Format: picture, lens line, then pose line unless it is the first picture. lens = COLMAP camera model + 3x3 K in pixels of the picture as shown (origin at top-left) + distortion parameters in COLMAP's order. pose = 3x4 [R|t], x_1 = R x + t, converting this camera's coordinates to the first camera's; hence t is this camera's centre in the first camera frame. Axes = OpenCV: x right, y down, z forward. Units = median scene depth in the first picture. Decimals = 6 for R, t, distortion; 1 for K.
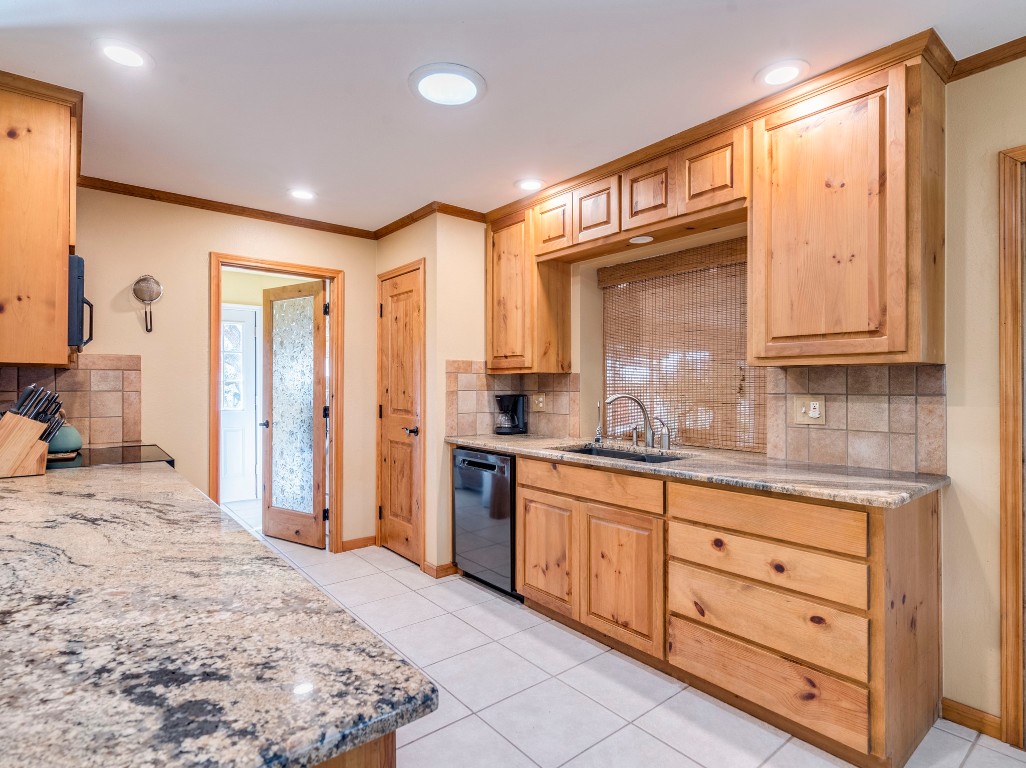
lens RADIAL K [[549.5, 0, 506.3], [0, 549.5, 381.0], [0, 0, 1]] dist [0.003368, 0.001490]
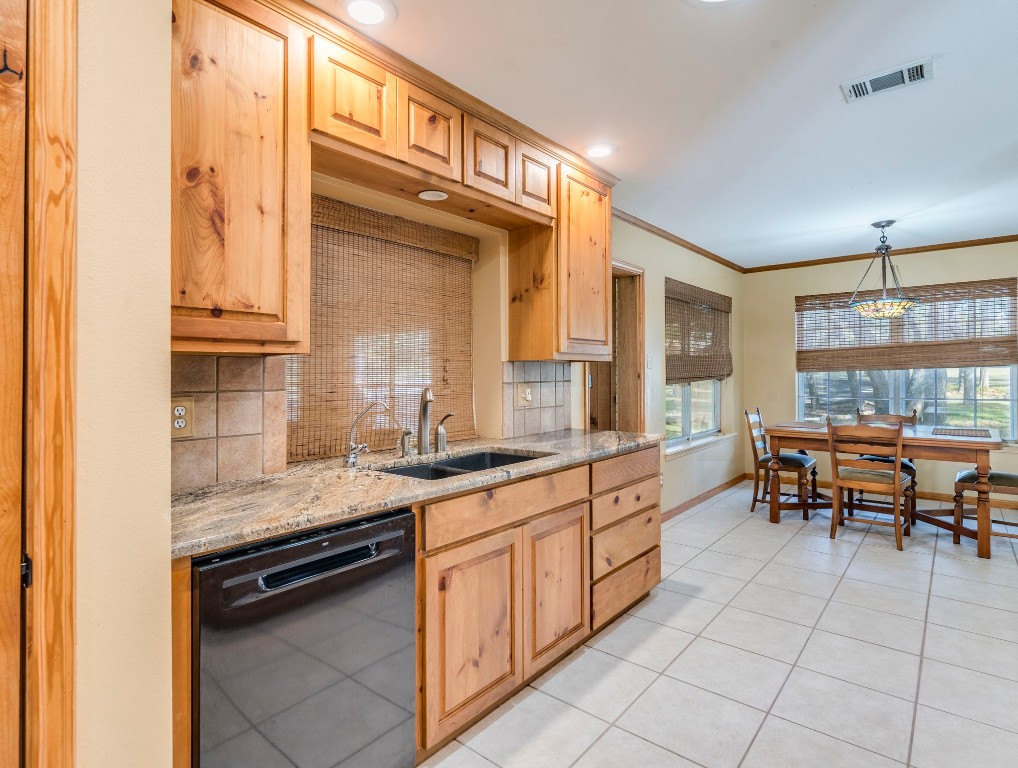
lens RADIAL K [[537.3, 0, 507.4], [0, 537.3, 375.5], [0, 0, 1]] dist [-0.005732, 0.003317]
pose [[-0.201355, 0.007977, 0.979486, -0.581001], [0.008424, 0.999944, -0.006412, 0.012061], [-0.979482, 0.006960, -0.201411, 1.125336]]
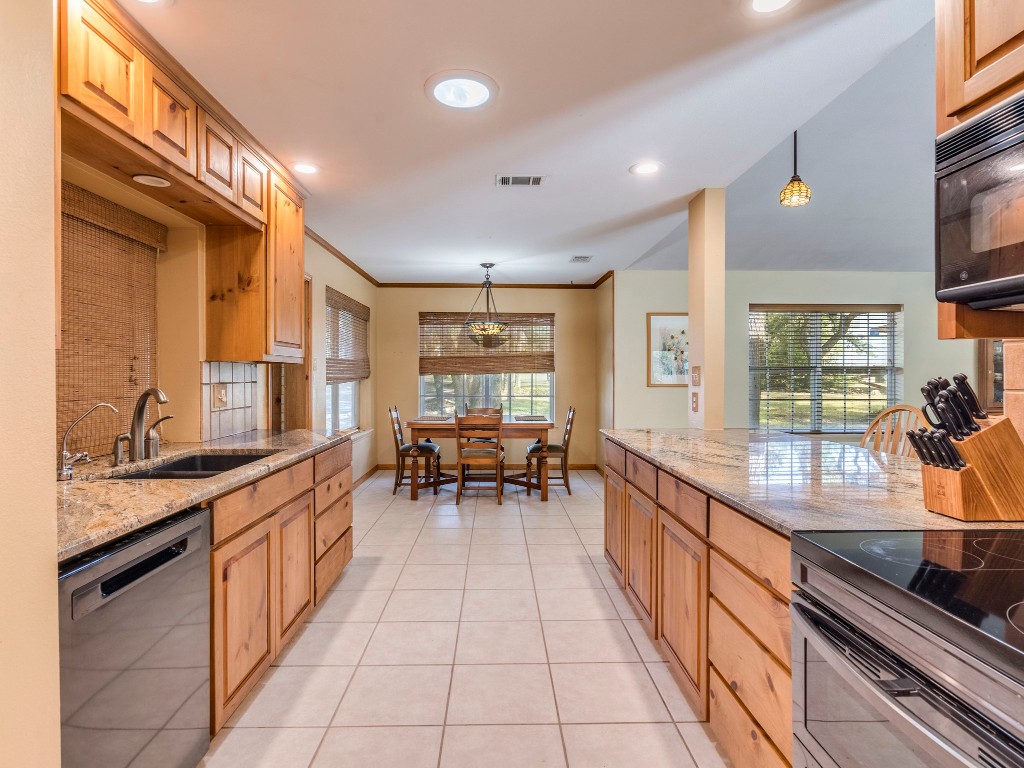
lens RADIAL K [[548.5, 0, 503.9], [0, 548.5, 384.6], [0, 0, 1]] dist [0.003368, 0.001490]
pose [[-0.793296, -0.004369, 0.608821, -0.627072], [0.002713, 0.999939, 0.010711, 0.011930], [-0.608830, 0.010149, -0.793236, 1.392388]]
